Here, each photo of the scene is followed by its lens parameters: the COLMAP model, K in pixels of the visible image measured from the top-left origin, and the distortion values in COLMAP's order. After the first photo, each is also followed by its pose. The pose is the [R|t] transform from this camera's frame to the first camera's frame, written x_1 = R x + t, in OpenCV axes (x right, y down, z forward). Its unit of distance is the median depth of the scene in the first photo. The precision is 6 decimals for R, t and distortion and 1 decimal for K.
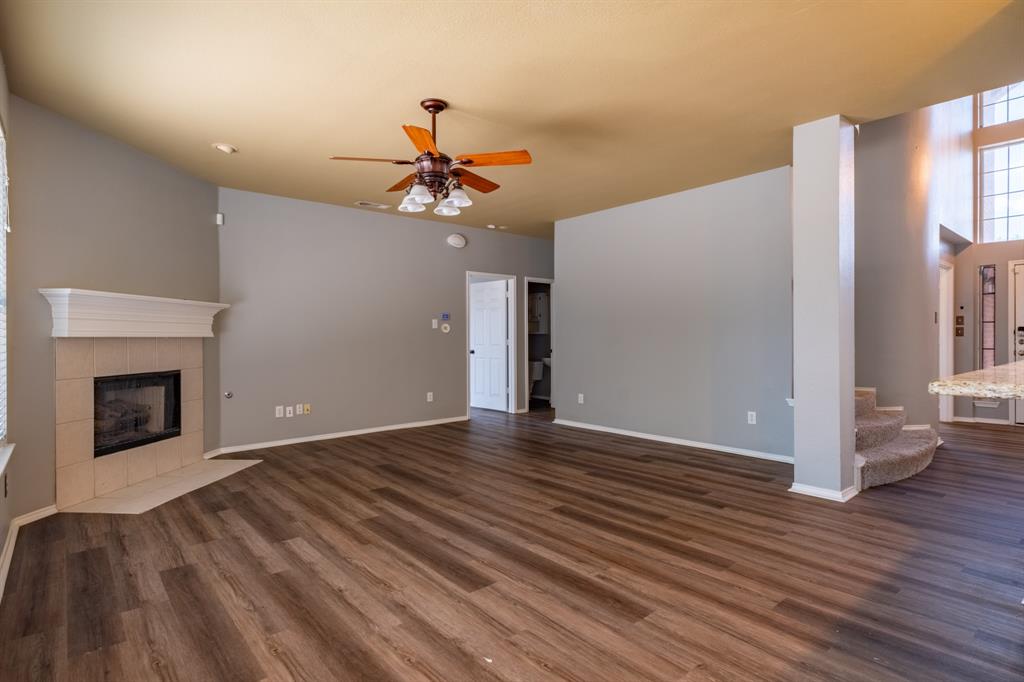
lens RADIAL K [[520.7, 0, 512.9], [0, 520.7, 338.1], [0, 0, 1]] dist [0.001175, 0.000384]
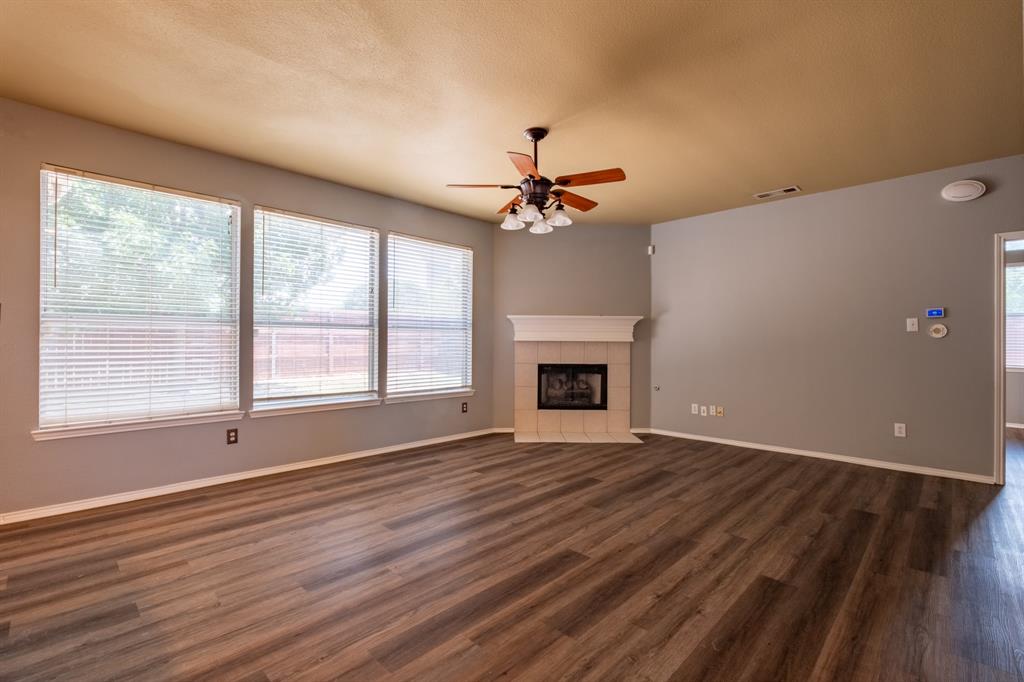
lens RADIAL K [[455.2, 0, 511.3], [0, 455.2, 340.3], [0, 0, 1]] dist [-0.005341, -0.000818]
pose [[0.087817, 0.003566, -0.996130, 0.750508], [-0.009980, 0.999947, 0.002700, -0.007447], [0.996087, 0.009704, 0.087848, 0.797886]]
